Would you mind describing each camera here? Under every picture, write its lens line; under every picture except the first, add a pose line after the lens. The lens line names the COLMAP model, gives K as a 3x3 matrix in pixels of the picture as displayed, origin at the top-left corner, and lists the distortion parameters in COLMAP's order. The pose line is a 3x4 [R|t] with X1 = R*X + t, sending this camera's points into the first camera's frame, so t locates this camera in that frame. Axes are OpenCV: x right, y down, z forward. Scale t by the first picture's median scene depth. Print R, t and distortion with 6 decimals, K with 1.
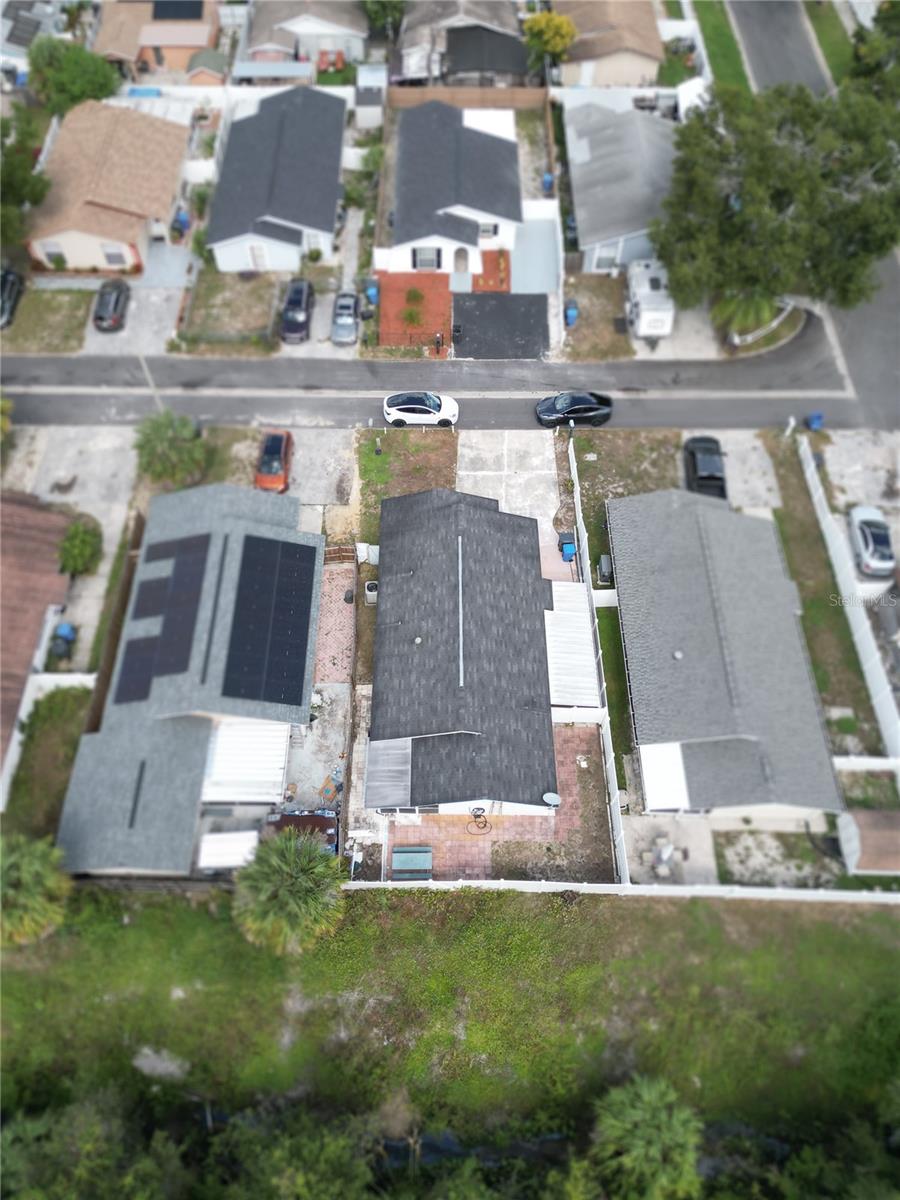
lens RADIAL K [[905.7, 0, 433.6], [0, 905.7, 546.9], [0, 0, 1]] dist [0.101128, -0.166988]
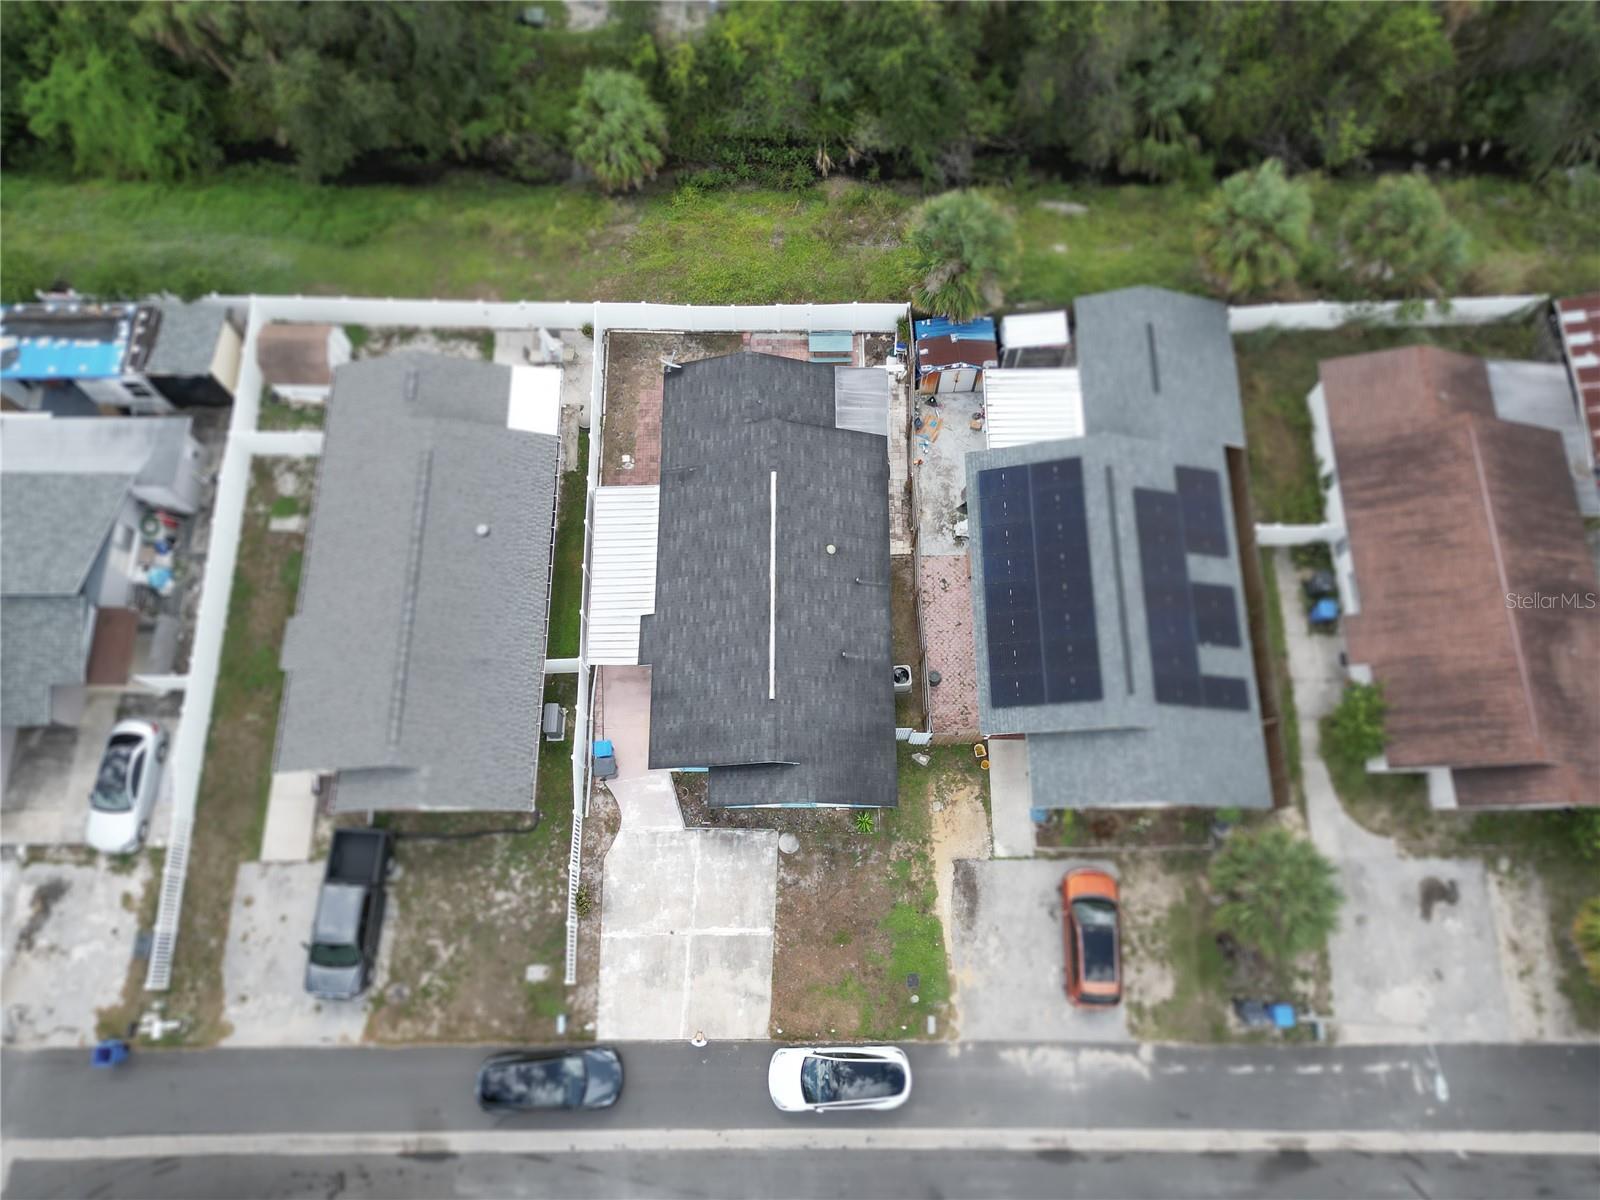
lens RADIAL K [[1147.4, 0, 800.0], [0, 1147.4, 600.0], [0, 0, 1]] dist [0.068377, -0.064473]
pose [[-0.999965, 0.008311, -0.001106, 0.008454], [-0.005957, -0.611496, 0.791225, -0.568560], [0.005900, 0.791204, 0.611524, 0.402988]]
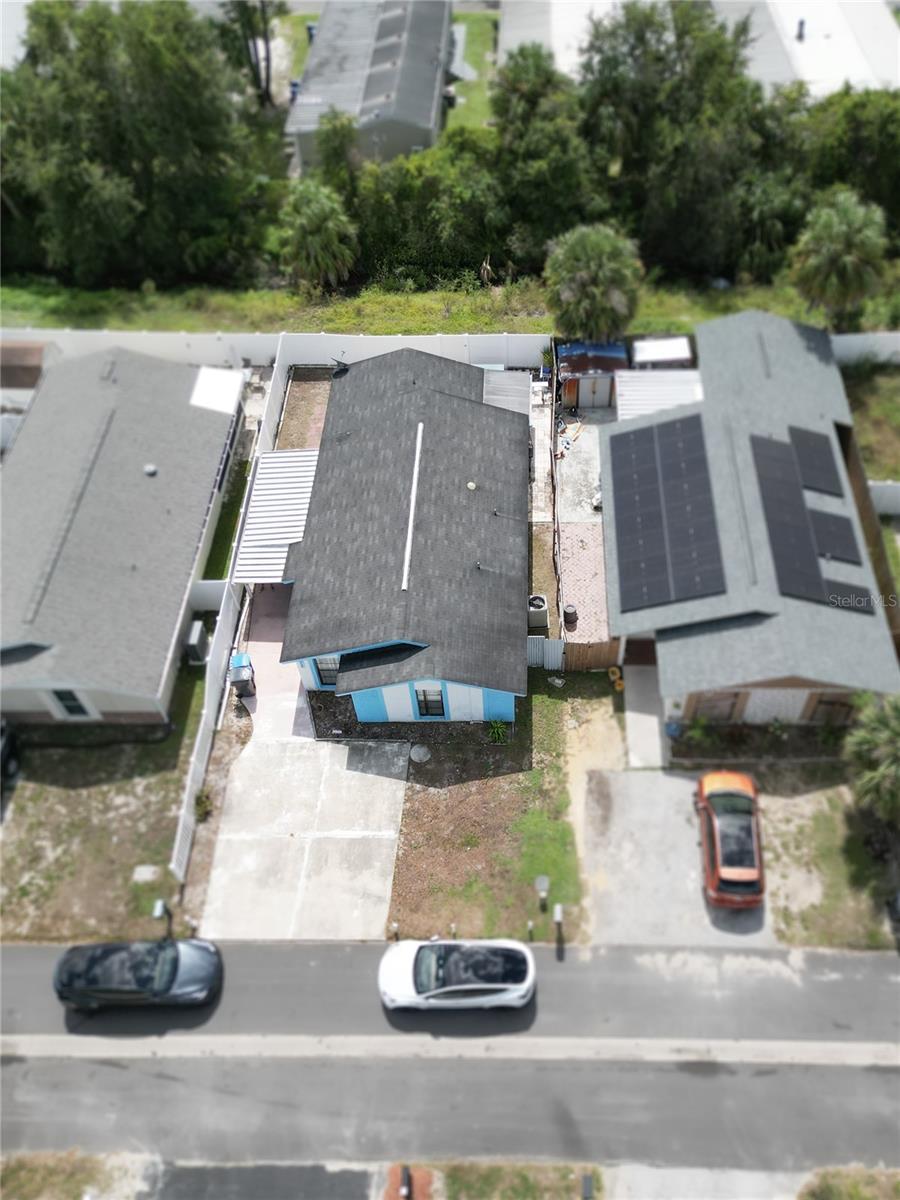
lens RADIAL K [[976.0, 0, 509.5], [0, 976.0, 623.8], [0, 0, 1]] dist [0.071926, -0.073855]
pose [[-0.999856, 0.001124, 0.016962, -0.055751], [0.015576, -0.339068, 0.940633, -0.637350], [0.006809, 0.940761, 0.339002, 0.715180]]
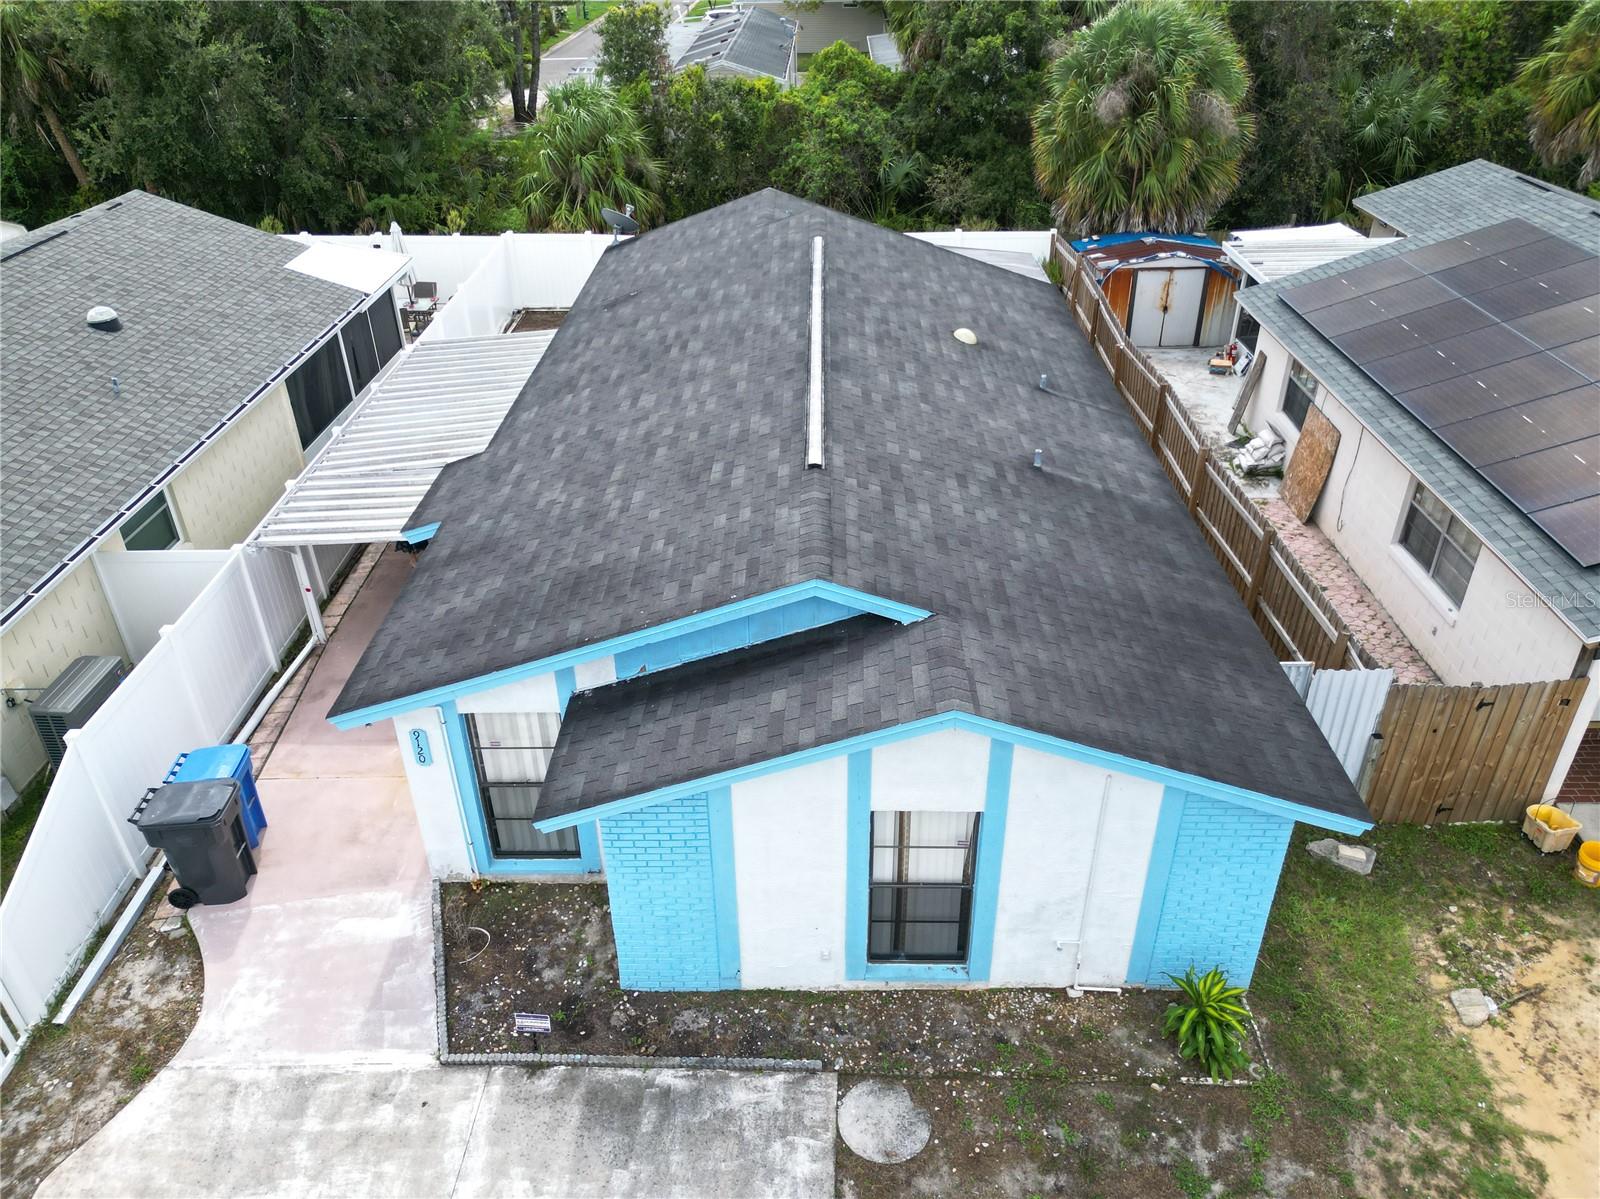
lens RADIAL K [[1147.4, 0, 800.0], [0, 1147.4, 599.5], [0, 0, 1]] dist [0.068377, -0.064473]
pose [[-0.999871, 0.006144, 0.014827, 0.026487], [0.015003, 0.029779, 0.999444, -0.225126], [0.005699, 0.999538, -0.029867, 0.947940]]
